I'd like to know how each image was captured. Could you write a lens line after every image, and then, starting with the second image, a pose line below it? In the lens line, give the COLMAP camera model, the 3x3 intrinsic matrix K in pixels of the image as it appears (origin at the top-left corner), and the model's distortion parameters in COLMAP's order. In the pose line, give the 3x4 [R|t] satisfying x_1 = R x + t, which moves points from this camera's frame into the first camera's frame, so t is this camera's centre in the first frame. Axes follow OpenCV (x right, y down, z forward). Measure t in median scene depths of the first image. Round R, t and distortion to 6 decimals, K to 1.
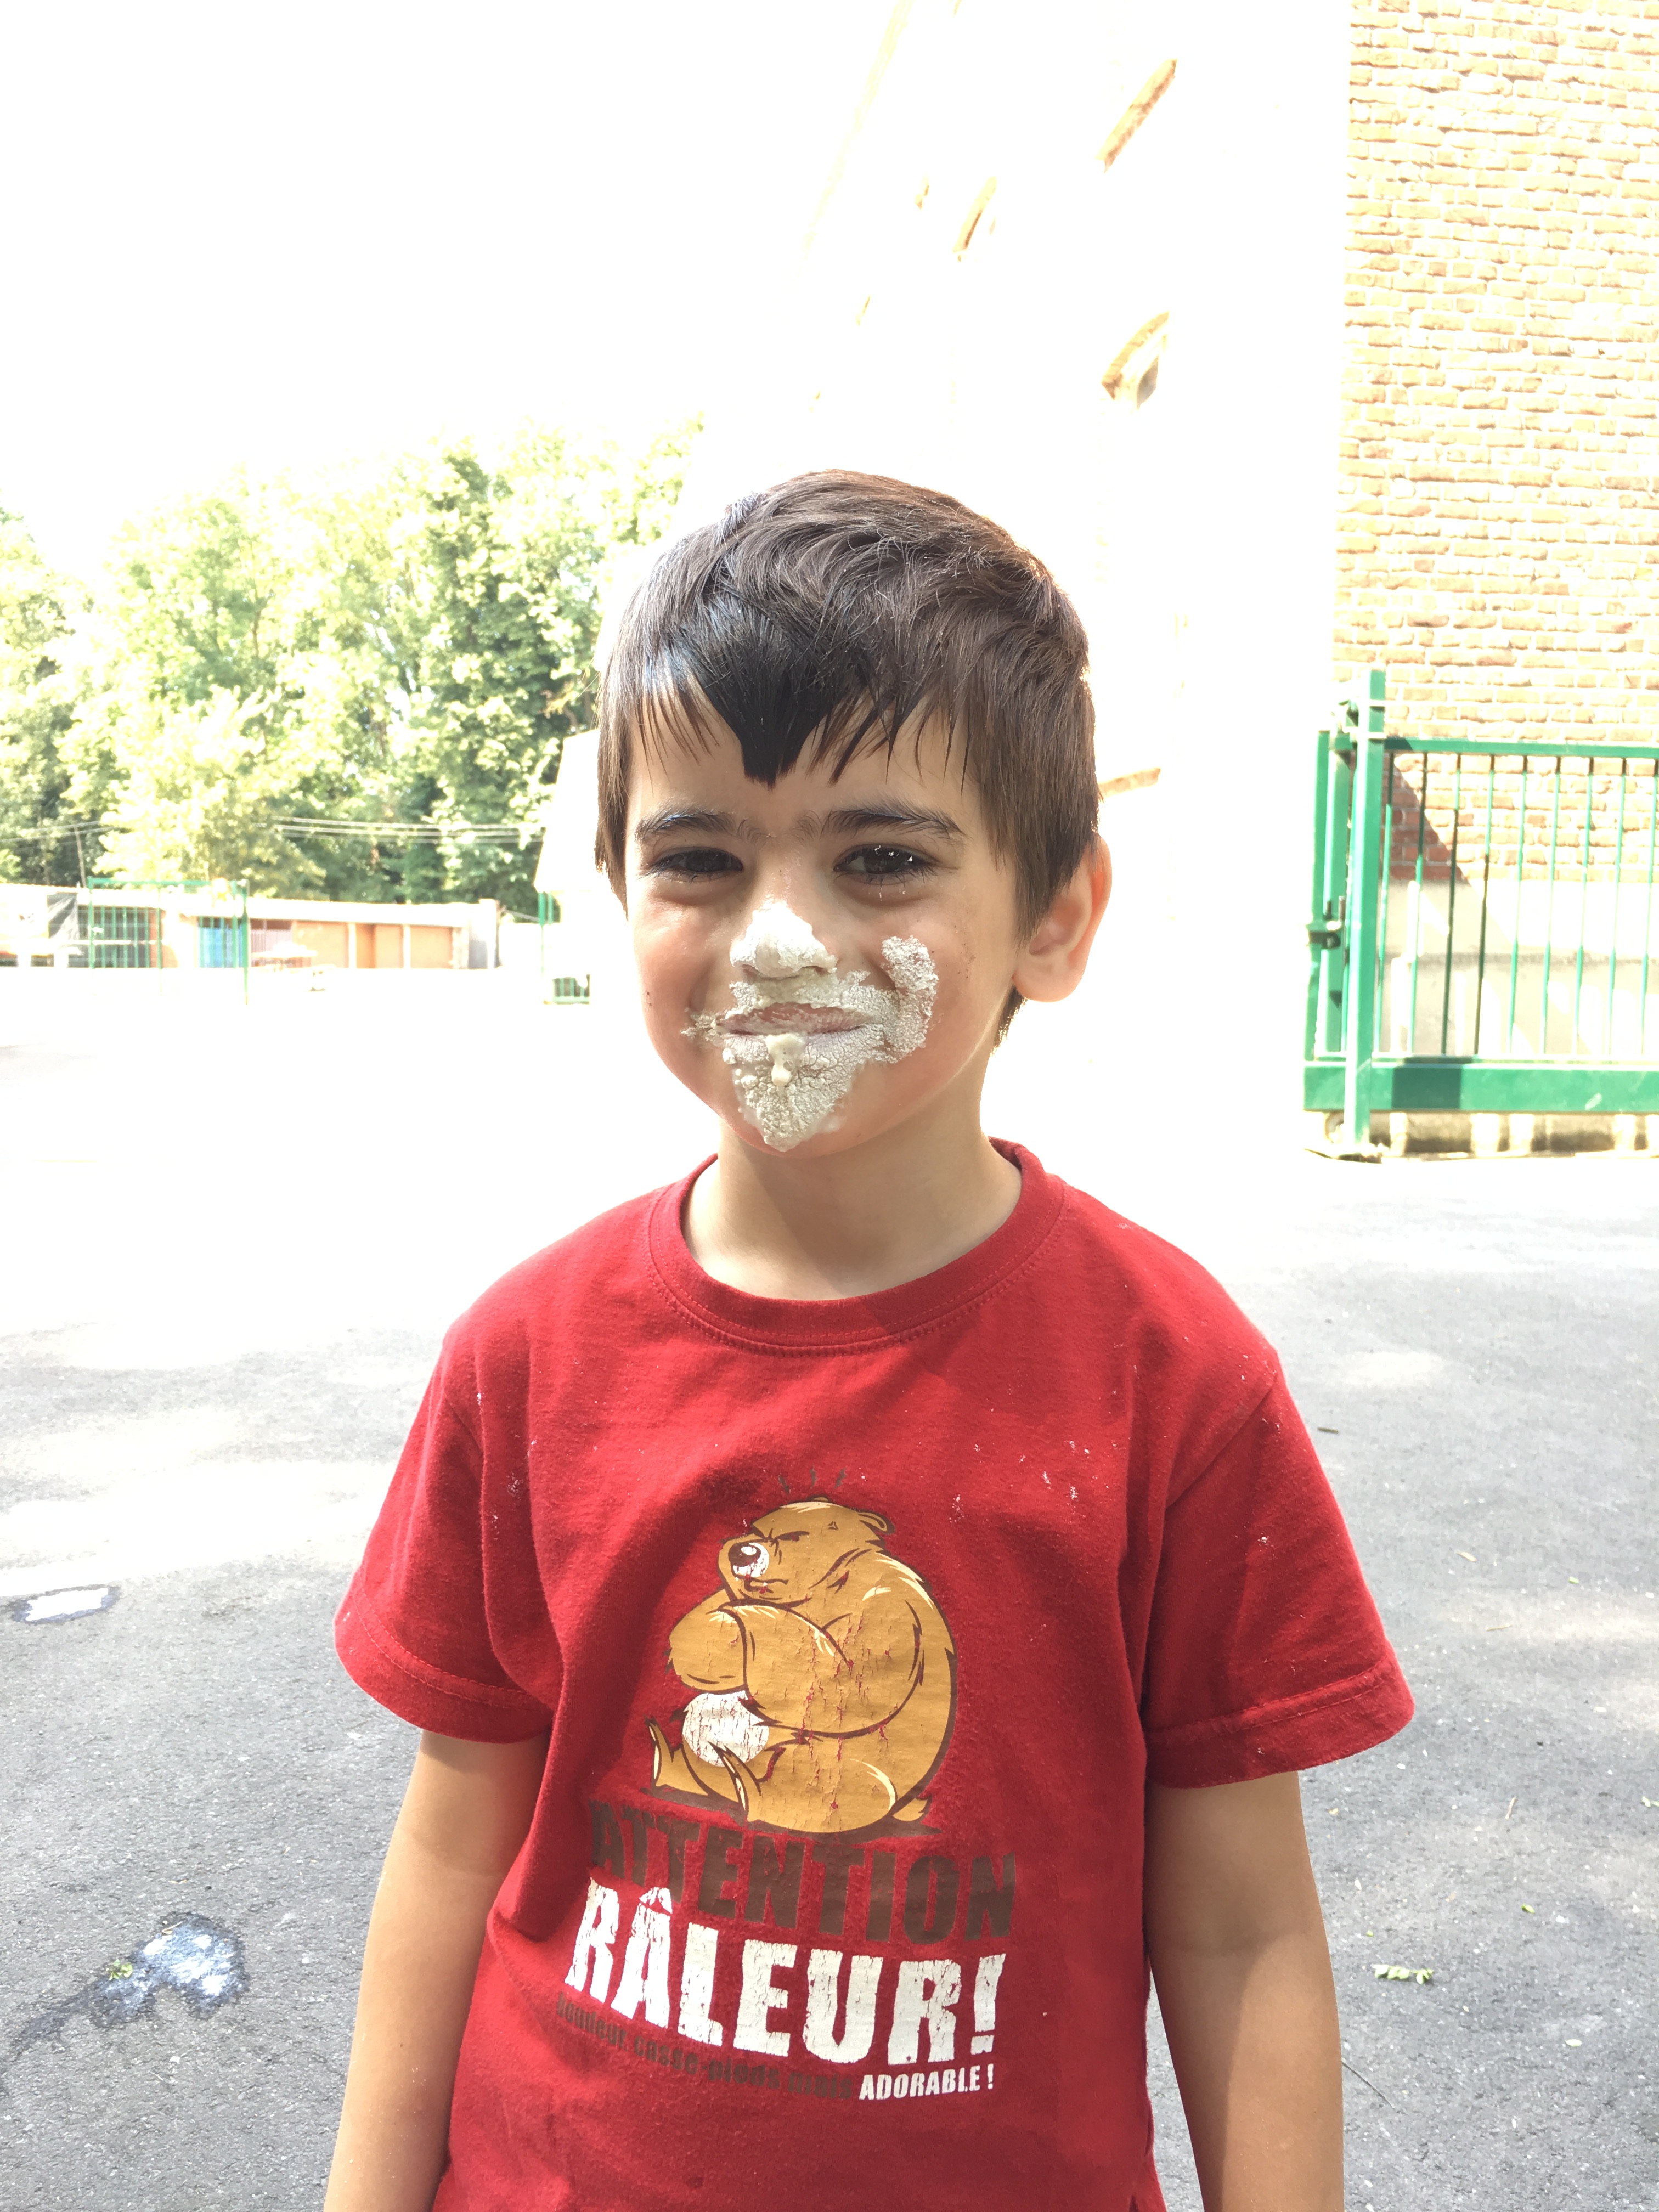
lens RADIAL K [[1880.8, 0, 825.7], [0, 1880.8, 1109.6], [0, 0, 1]] dist [0.083287, -0.121212]
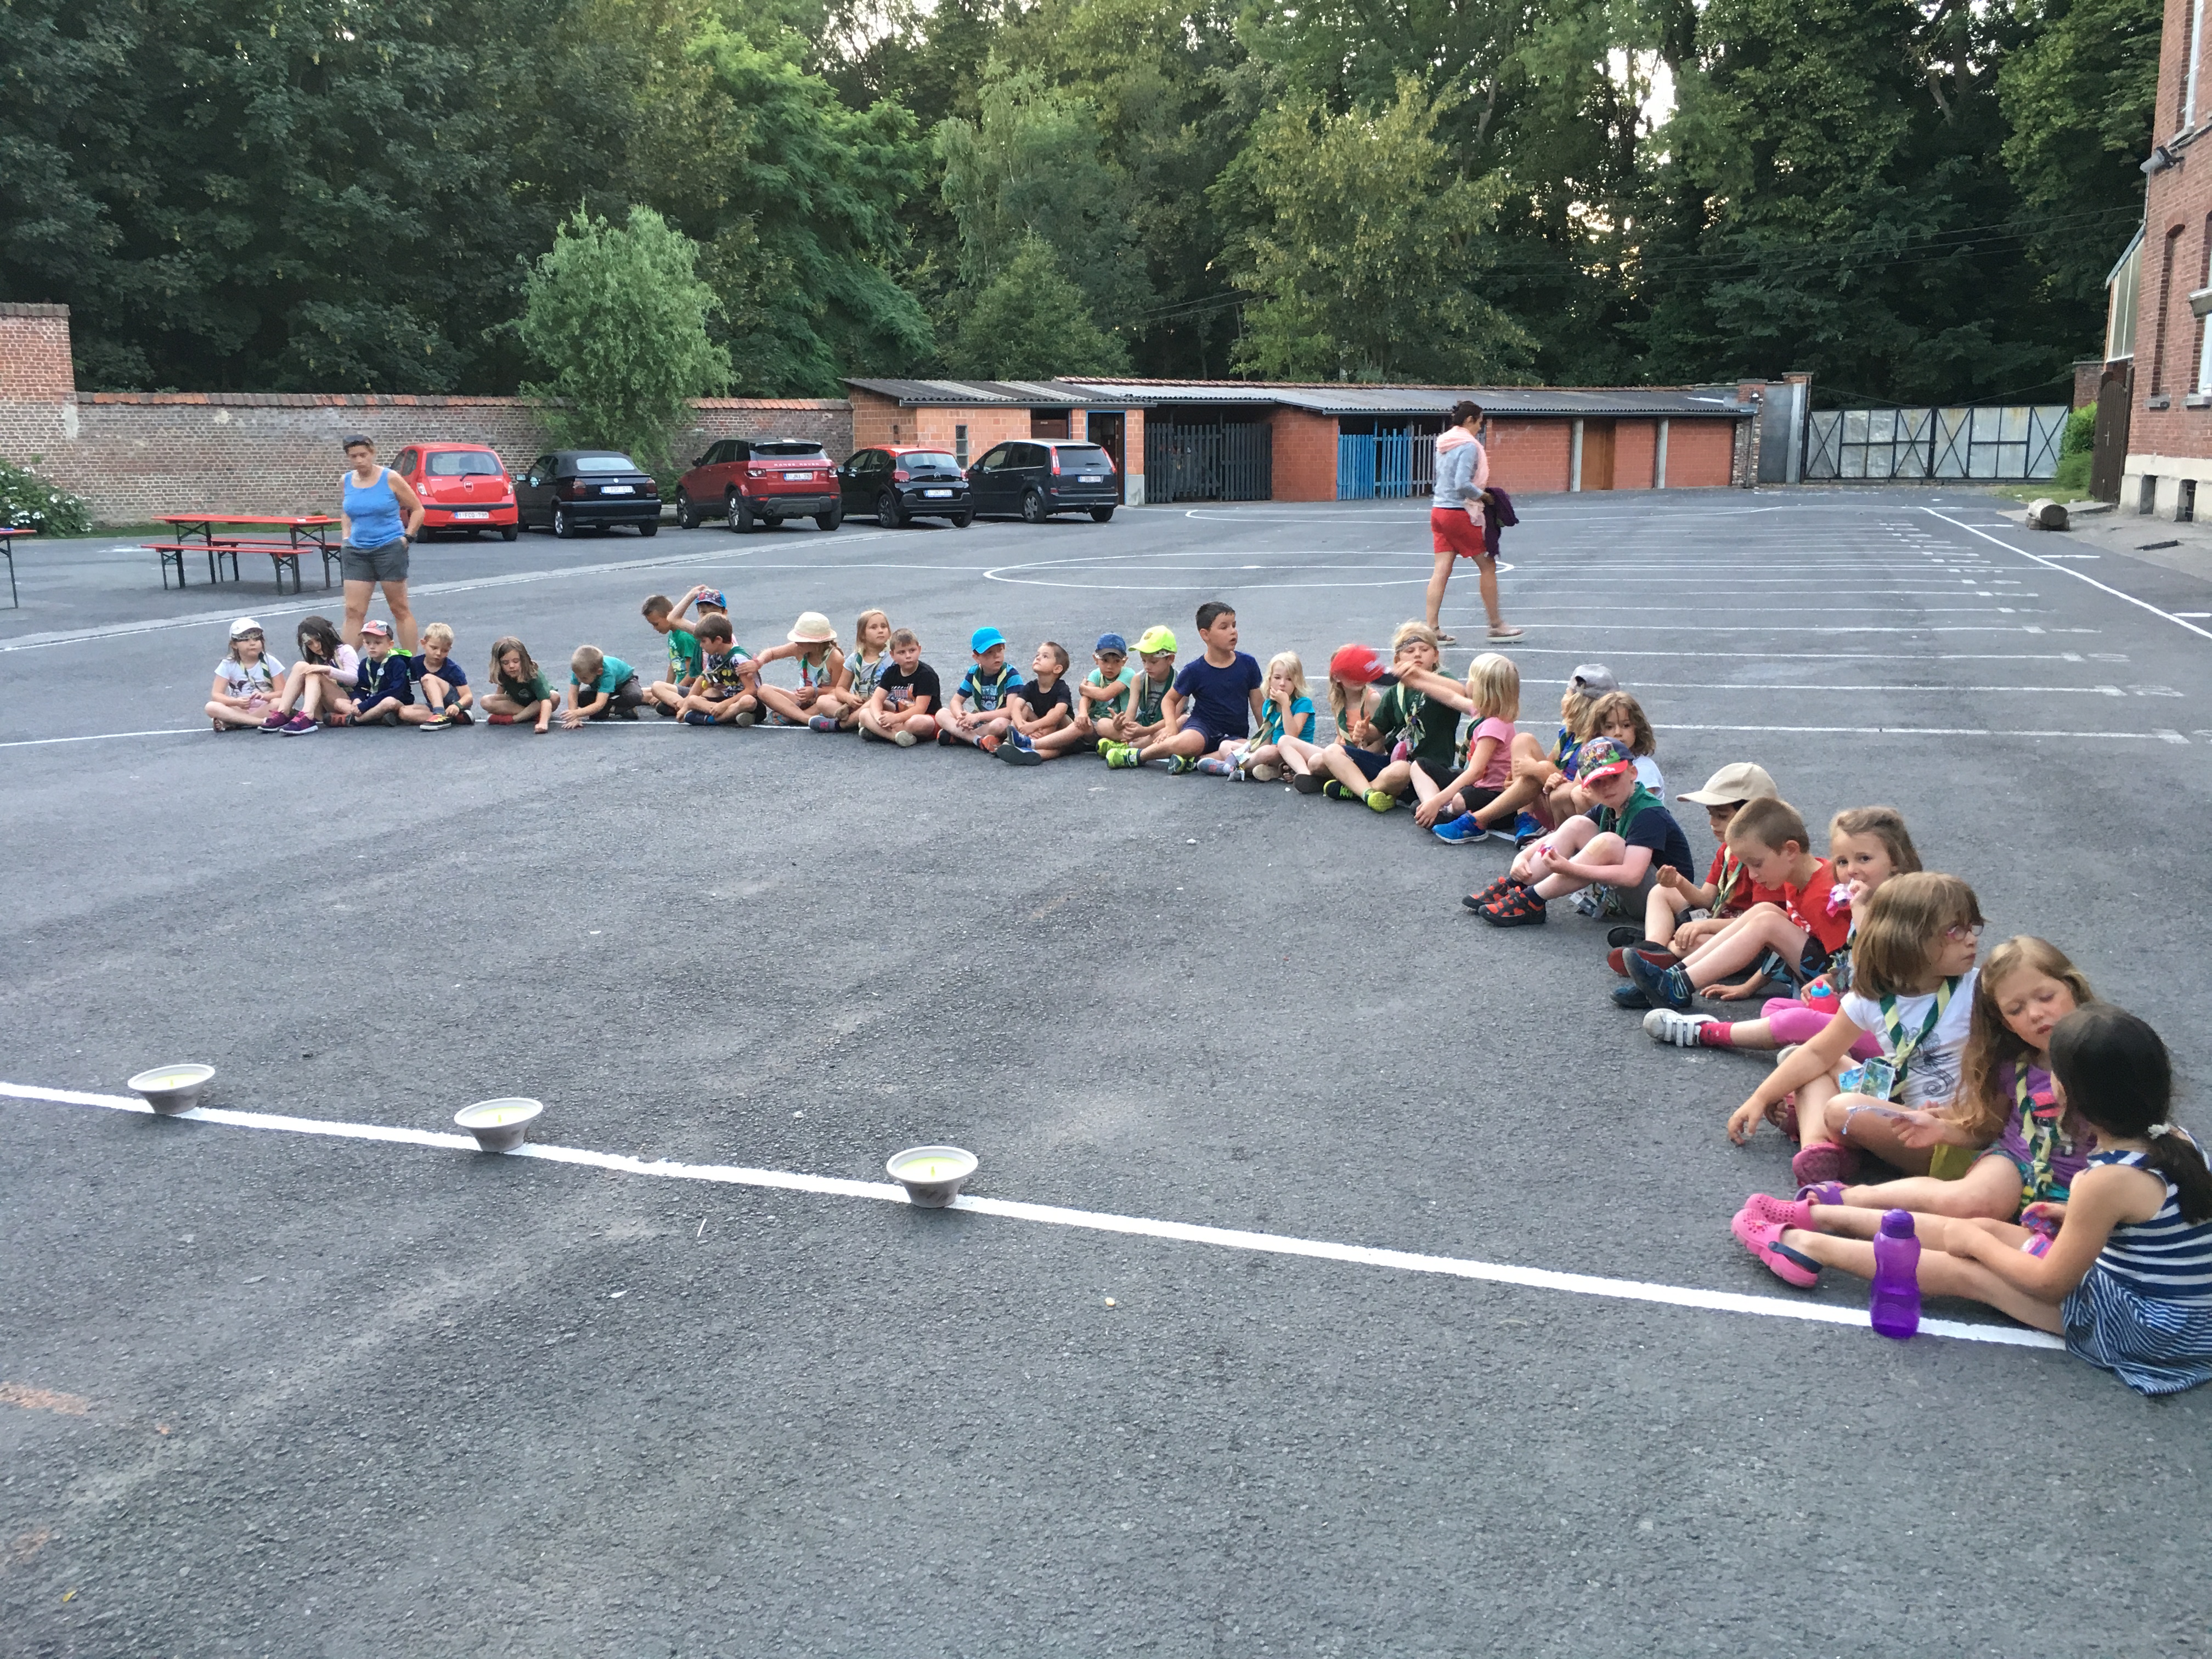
lens RADIAL K [[1880.8, 0, 1109.4], [0, 1880.8, 820.6], [0, 0, 1]] dist [0.083287, -0.121212]
pose [[0.890259, 0.074303, -0.449352, -0.076655], [-0.022174, 0.992504, 0.120186, -0.029867], [0.454914, -0.097033, 0.885233, 0.286530]]
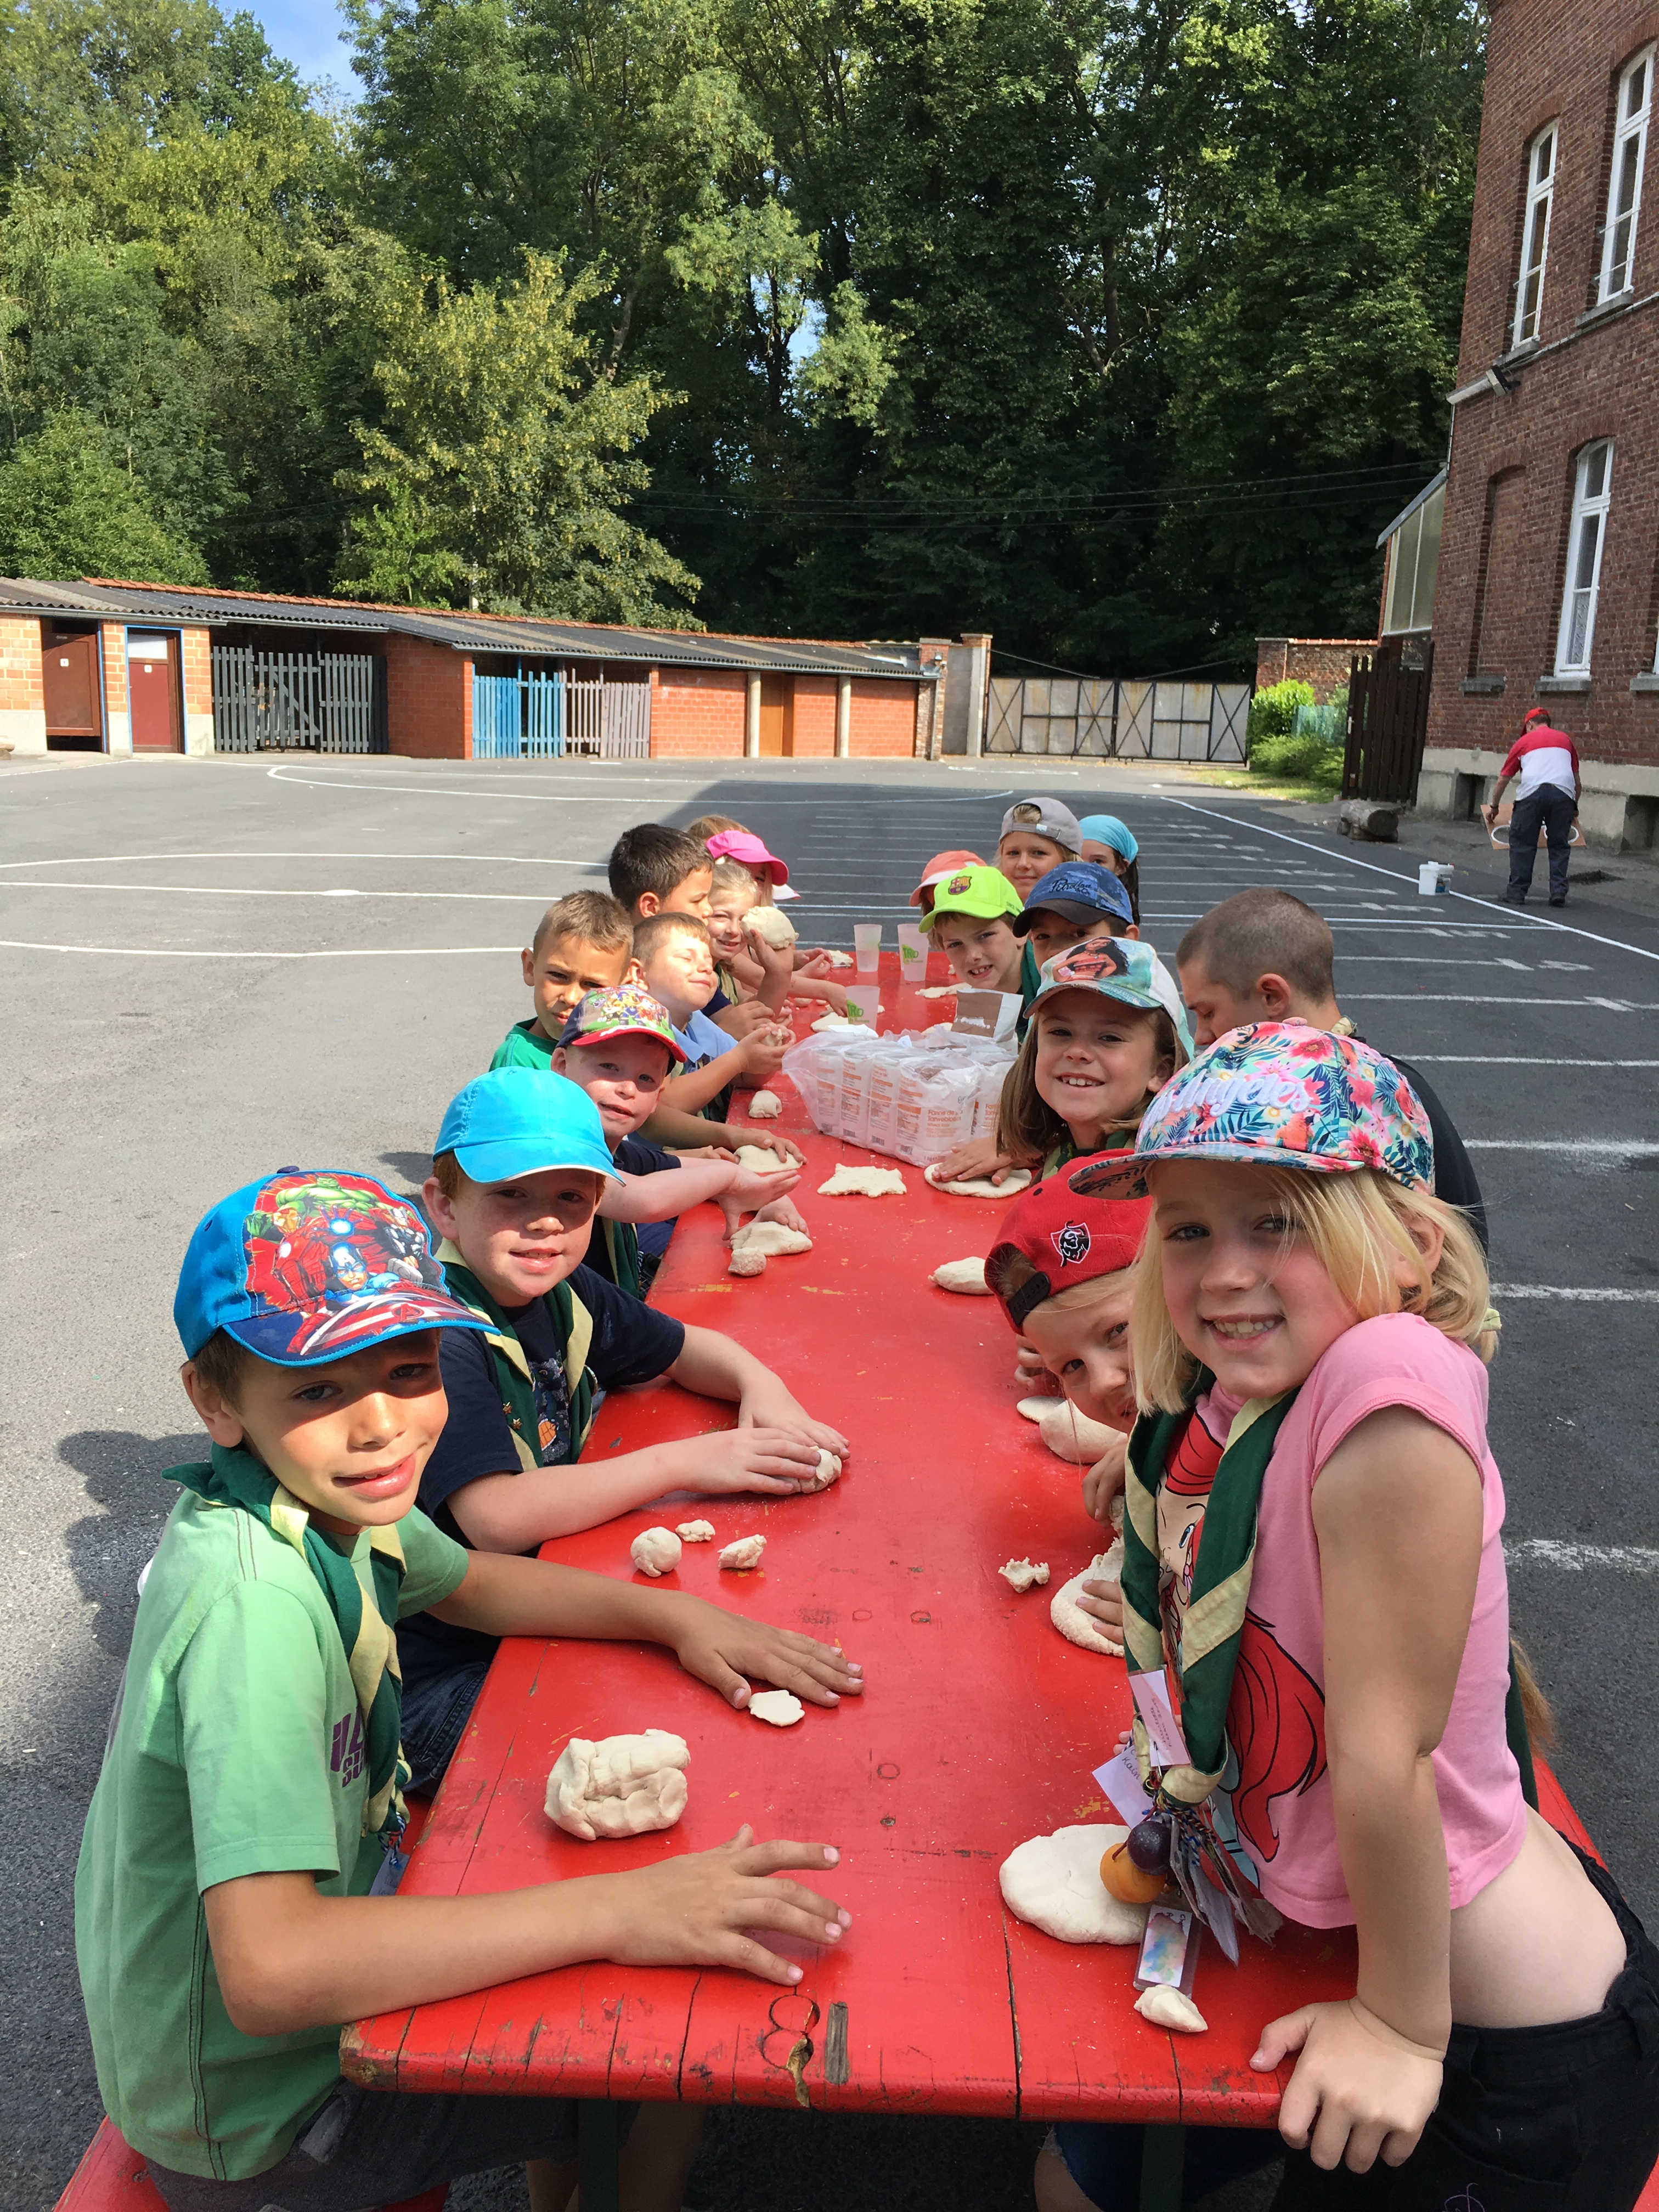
lens RADIAL K [[1880.8, 0, 841.0], [0, 1880.8, 1107.3], [0, 0, 1]] dist [0.083287, -0.121212]
pose [[0.986235, 0.061748, -0.153388, -0.107638], [-0.041684, 0.990540, 0.130740, -0.036950], [0.160010, -0.122546, 0.979479, 0.367413]]
